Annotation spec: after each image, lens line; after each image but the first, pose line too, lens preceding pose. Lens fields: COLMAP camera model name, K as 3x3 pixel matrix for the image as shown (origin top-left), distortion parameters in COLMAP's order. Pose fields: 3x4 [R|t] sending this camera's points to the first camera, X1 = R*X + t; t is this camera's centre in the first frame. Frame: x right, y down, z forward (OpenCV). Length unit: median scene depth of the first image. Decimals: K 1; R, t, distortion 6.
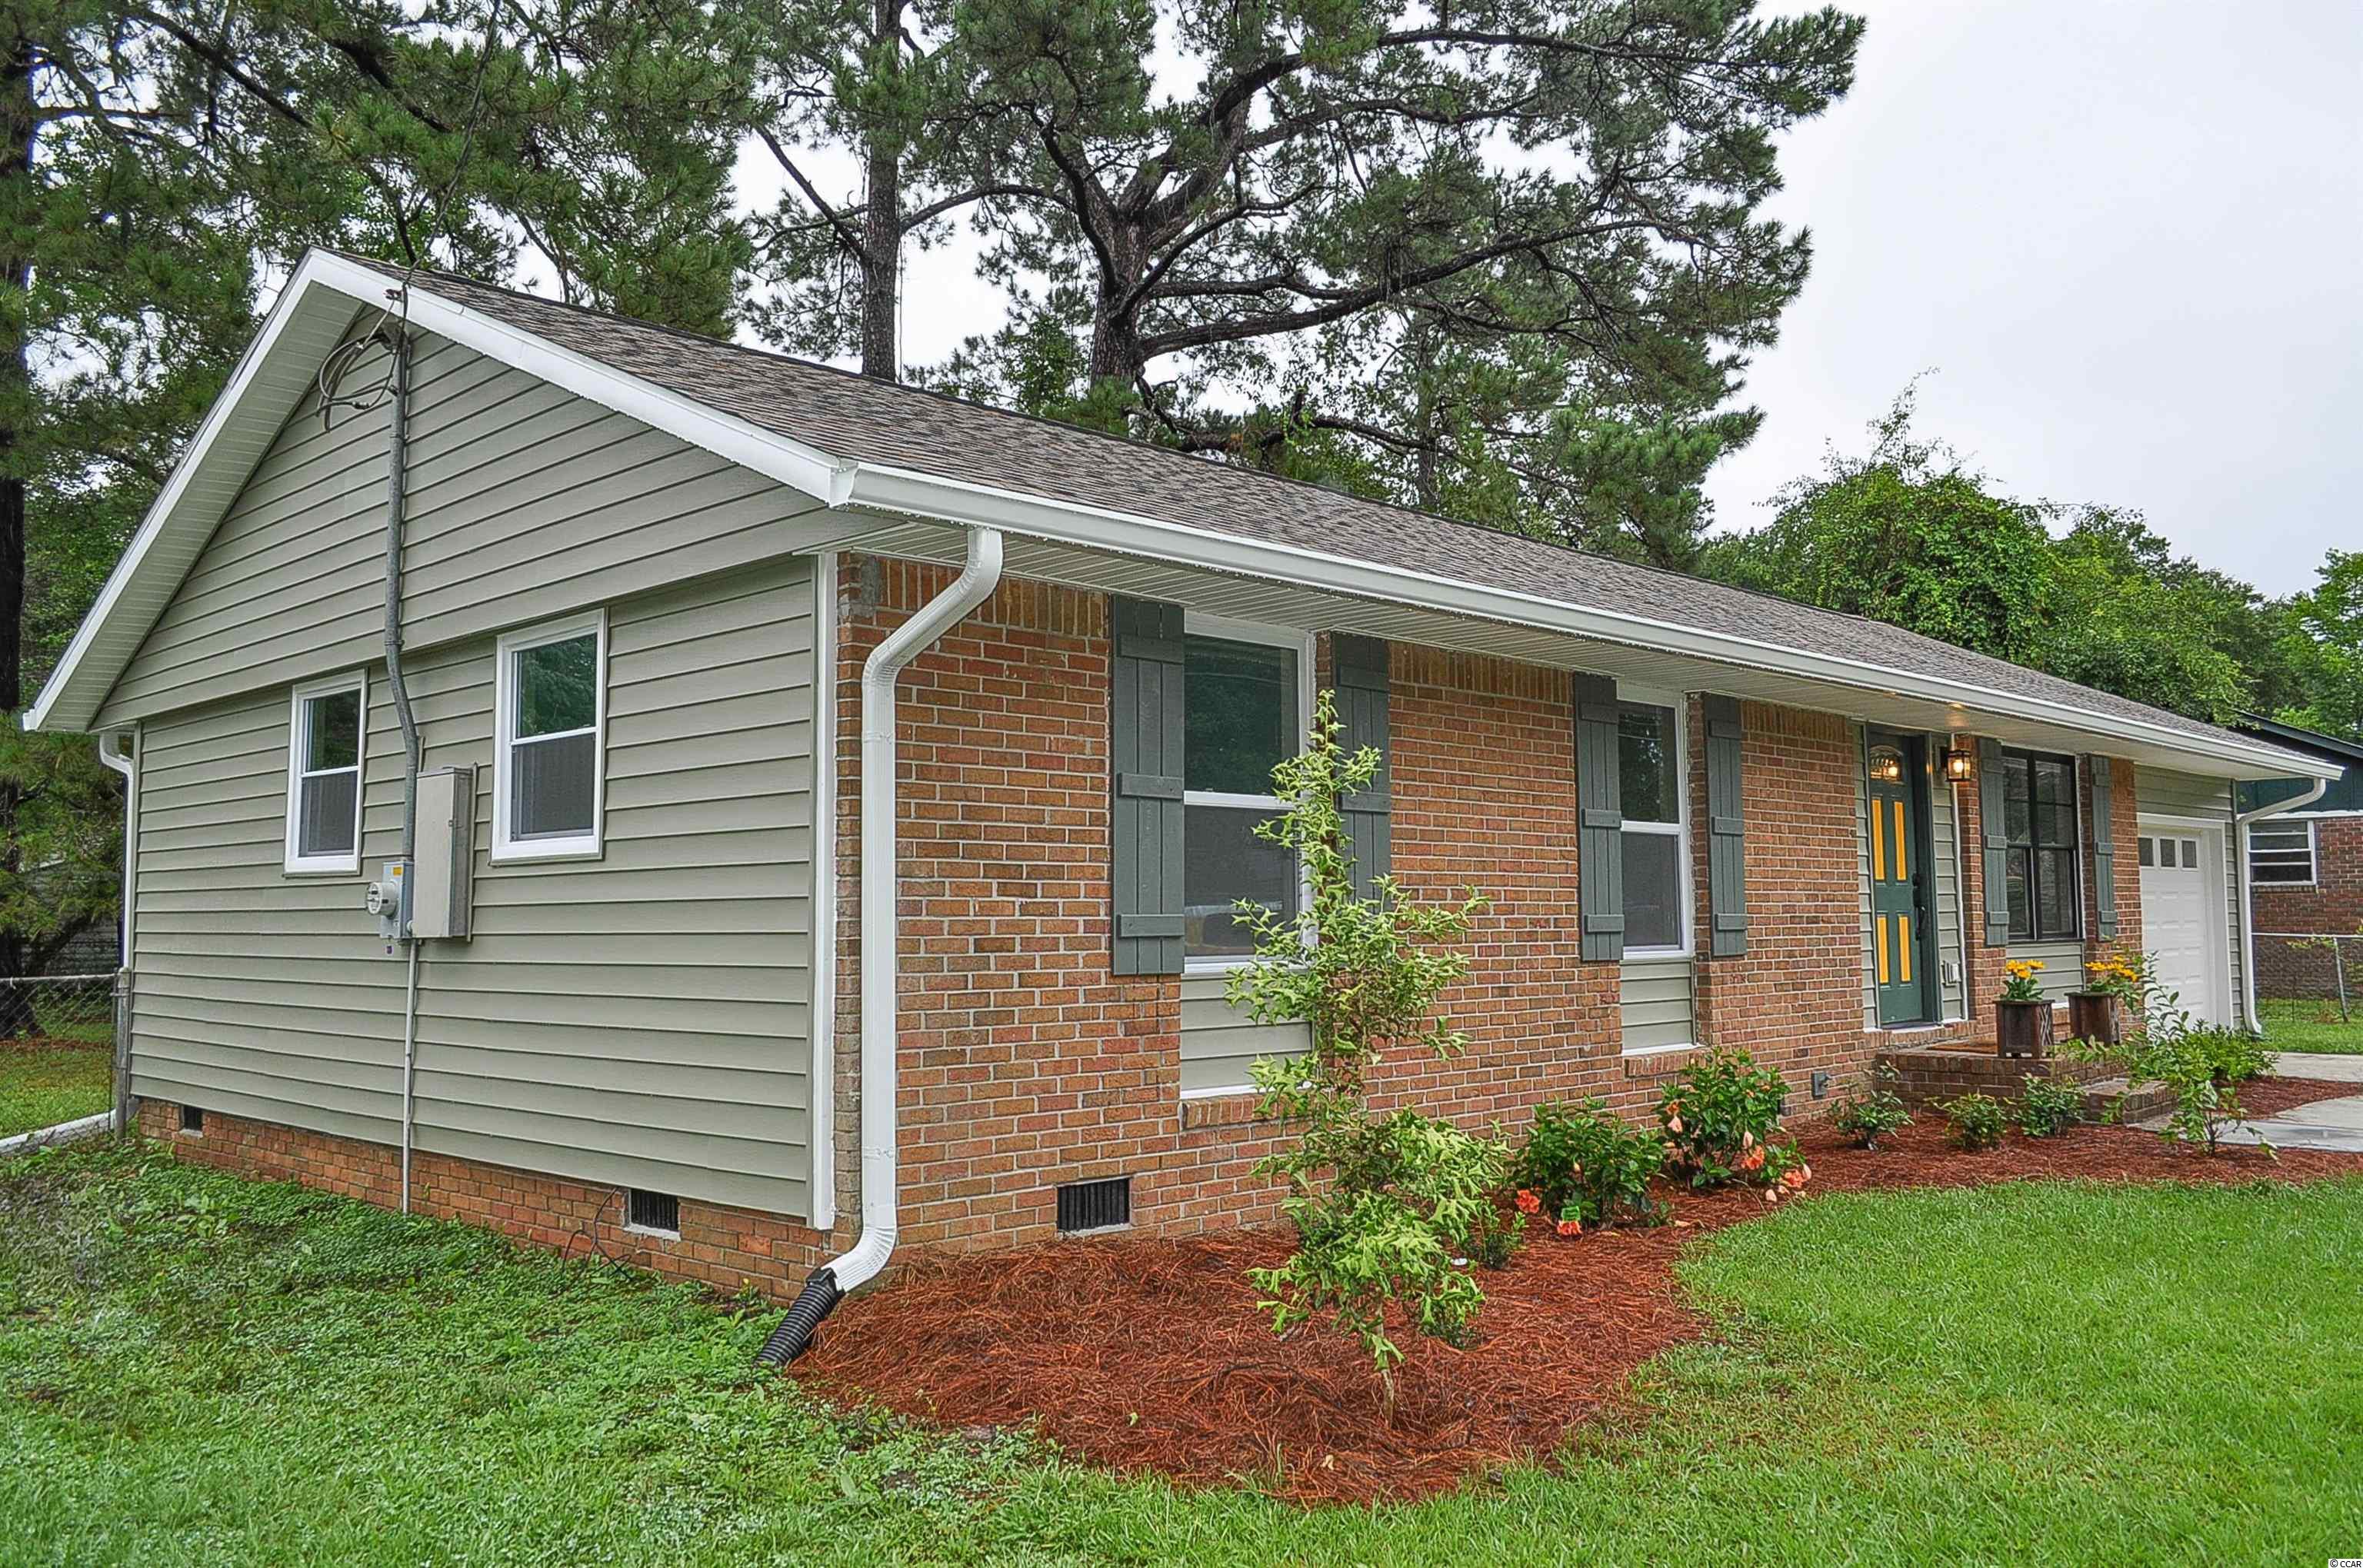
lens RADIAL K [[1866.0, 0, 1181.5], [0, 1866.0, 784.0], [0, 0, 1]] dist [-0.011887, 0.009444]
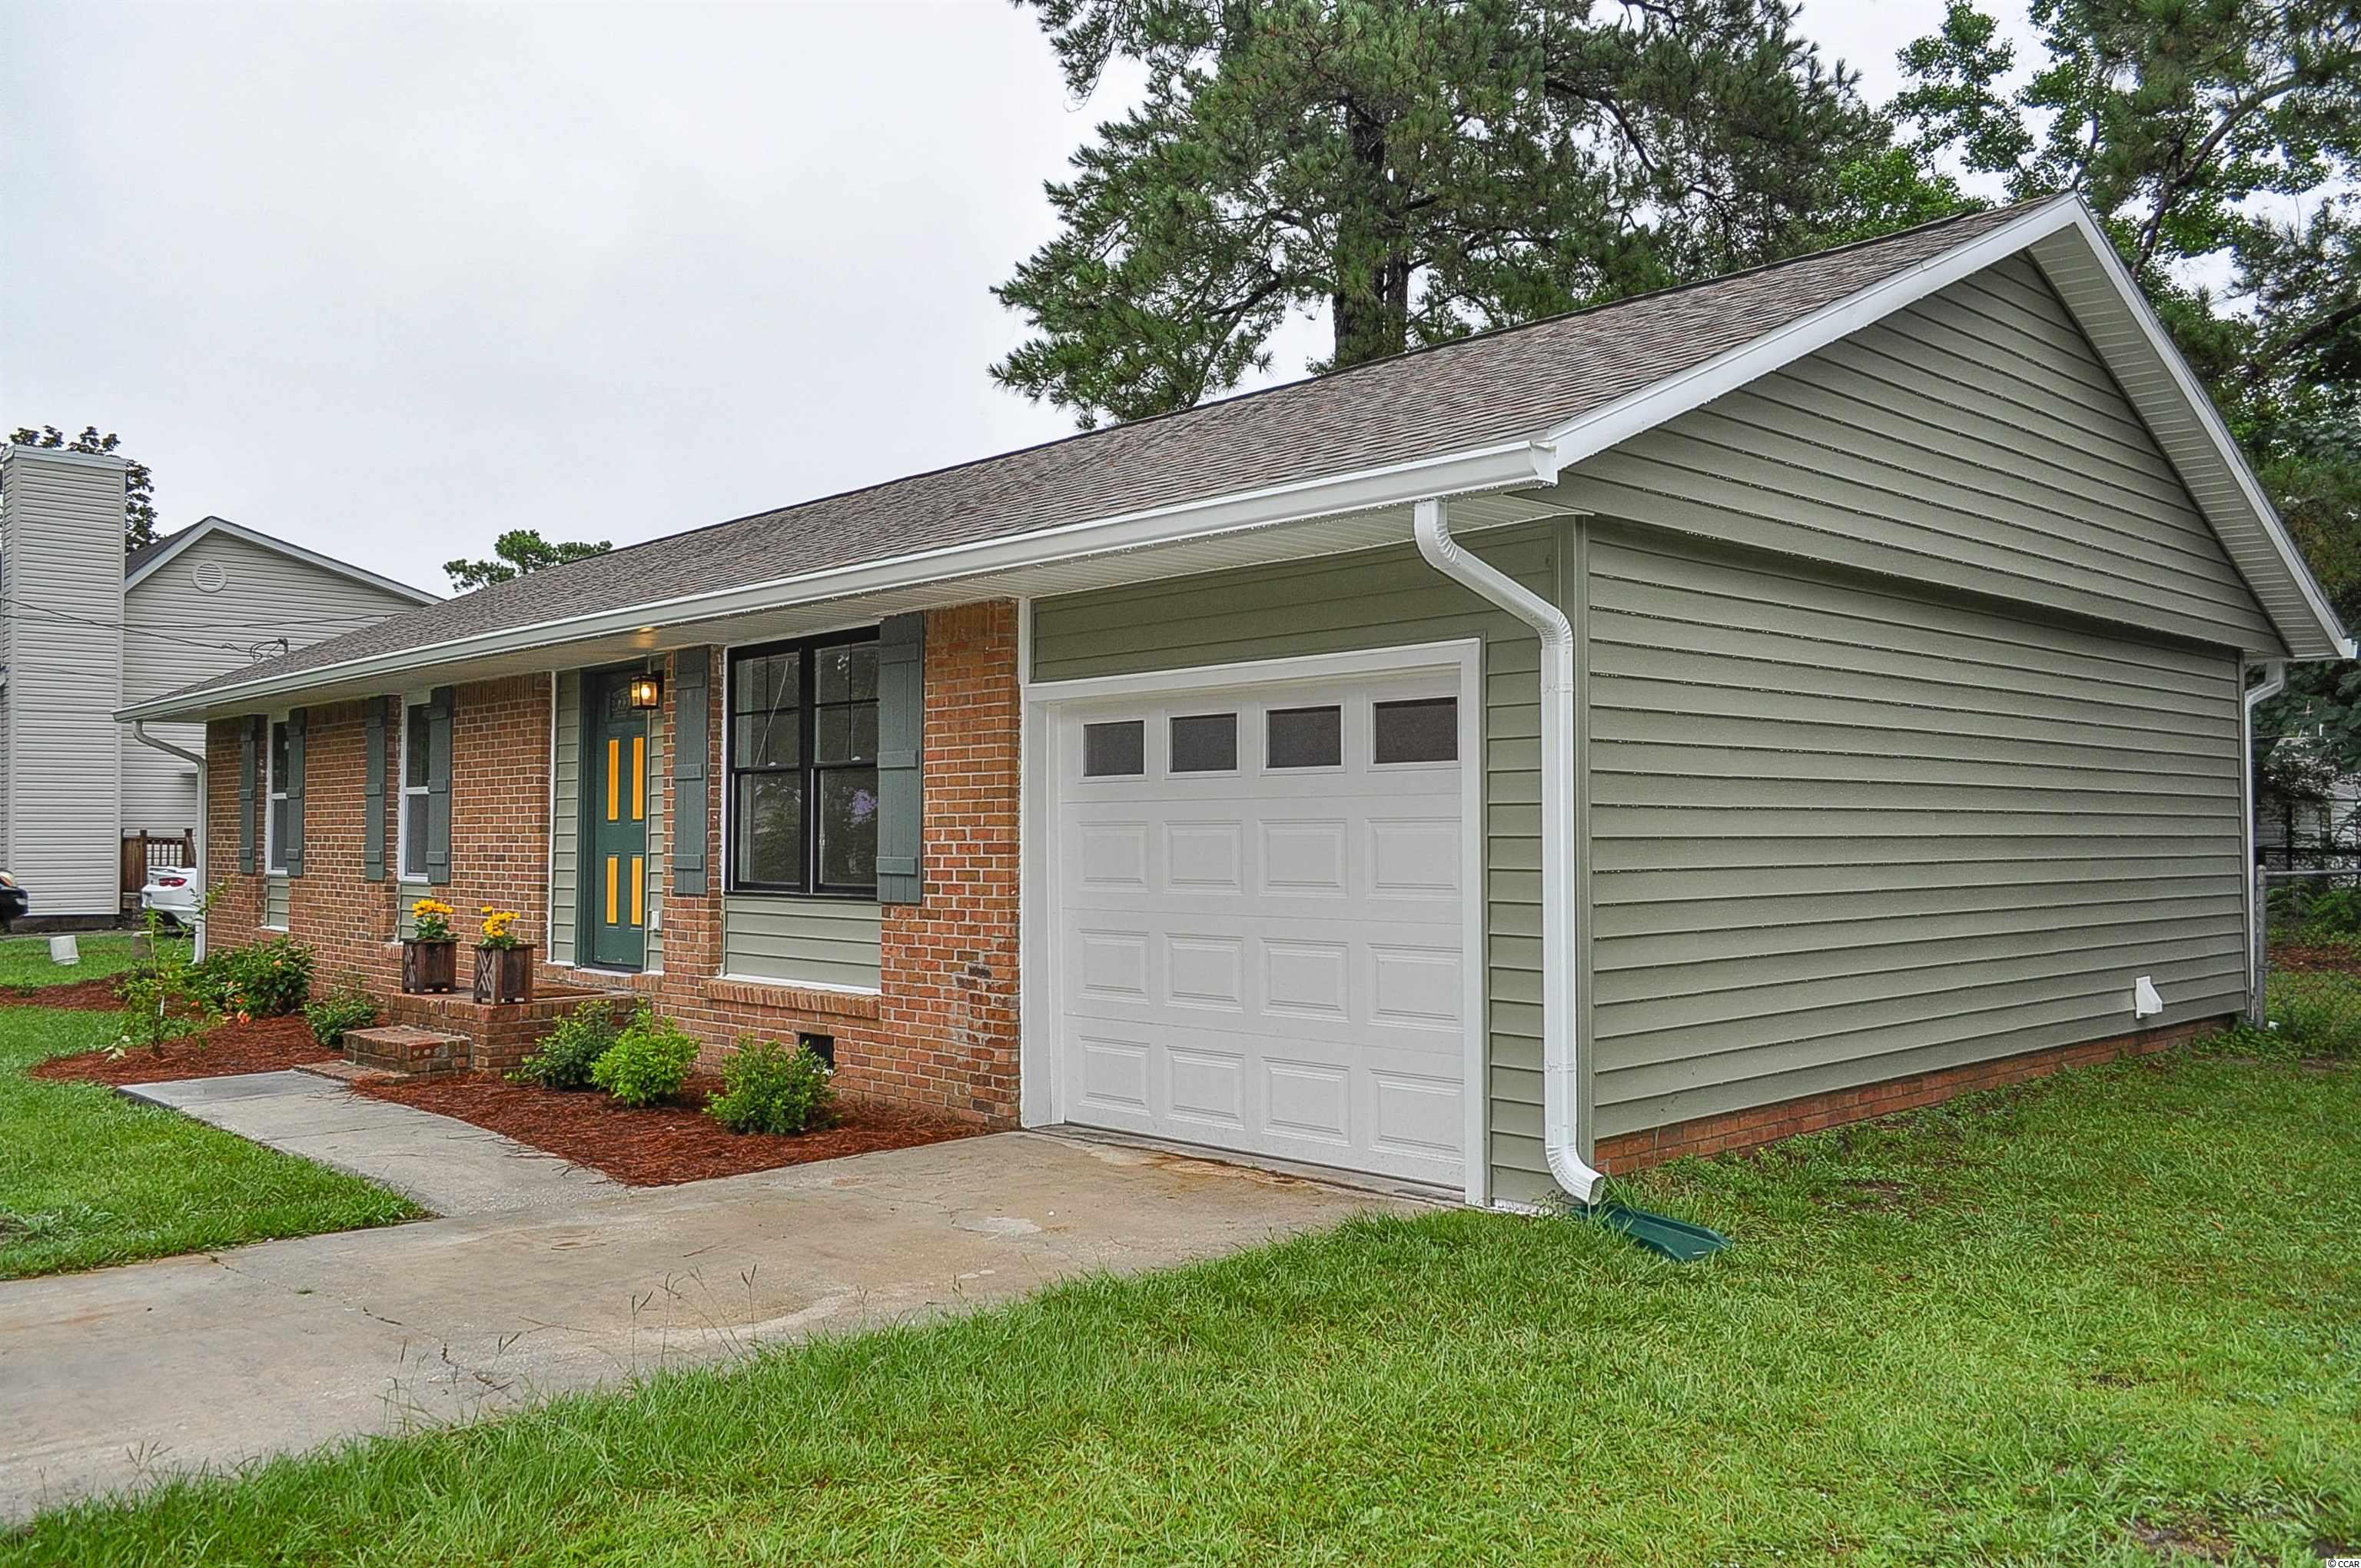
lens RADIAL K [[1864.8, 0, 1180.5], [0, 1864.8, 784.0], [0, 0, 1]] dist [-0.011887, 0.009444]
pose [[-0.036507, -0.021567, -0.999101, 1.603614], [0.073927, 0.996969, -0.024222, 0.092792], [0.996595, -0.074744, -0.034802, 1.578123]]
